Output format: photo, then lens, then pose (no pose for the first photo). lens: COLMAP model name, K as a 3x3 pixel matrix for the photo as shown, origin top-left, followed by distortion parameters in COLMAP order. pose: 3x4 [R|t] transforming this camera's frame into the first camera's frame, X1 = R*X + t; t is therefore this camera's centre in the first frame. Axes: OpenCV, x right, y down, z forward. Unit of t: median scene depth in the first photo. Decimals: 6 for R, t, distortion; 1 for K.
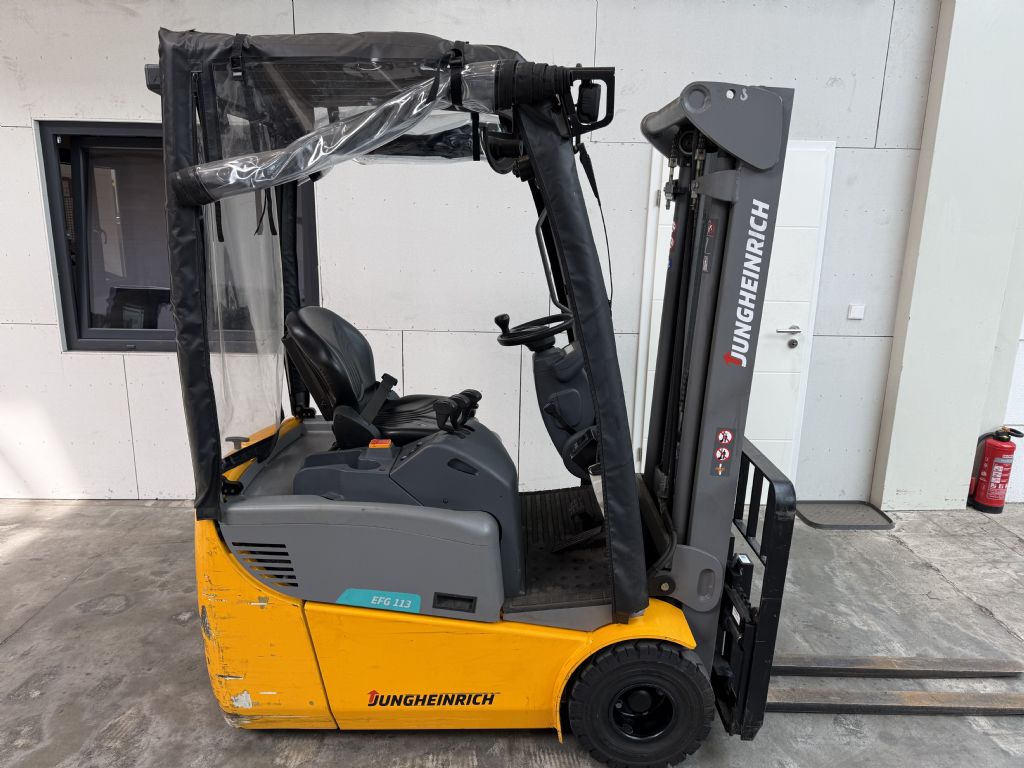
lens RADIAL K [[716.6, 0, 508.7], [0, 716.6, 385.9], [0, 0, 1]] dist [0.029501, -0.026807]
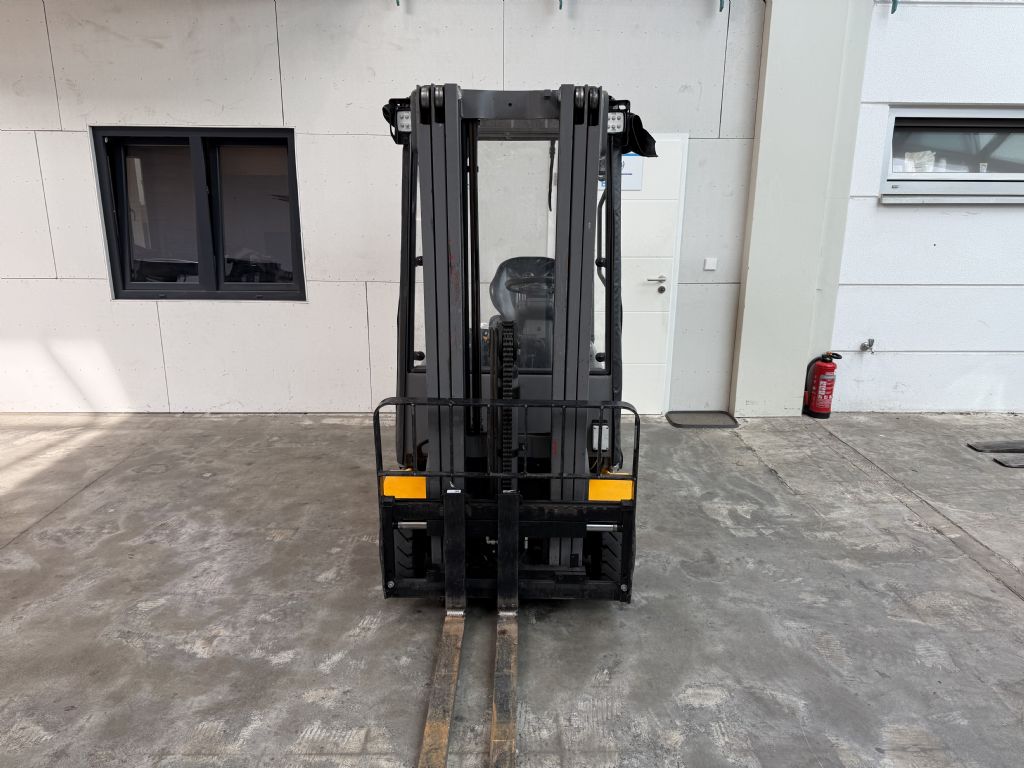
lens RADIAL K [[716.6, 0, 508.6], [0, 716.6, 381.5], [0, 0, 1]] dist [0.029501, -0.026807]
pose [[0.999835, -0.008361, -0.016122, 0.160221], [0.008716, 0.999718, 0.022074, 0.094972], [0.015933, -0.022211, 0.999626, -0.382002]]
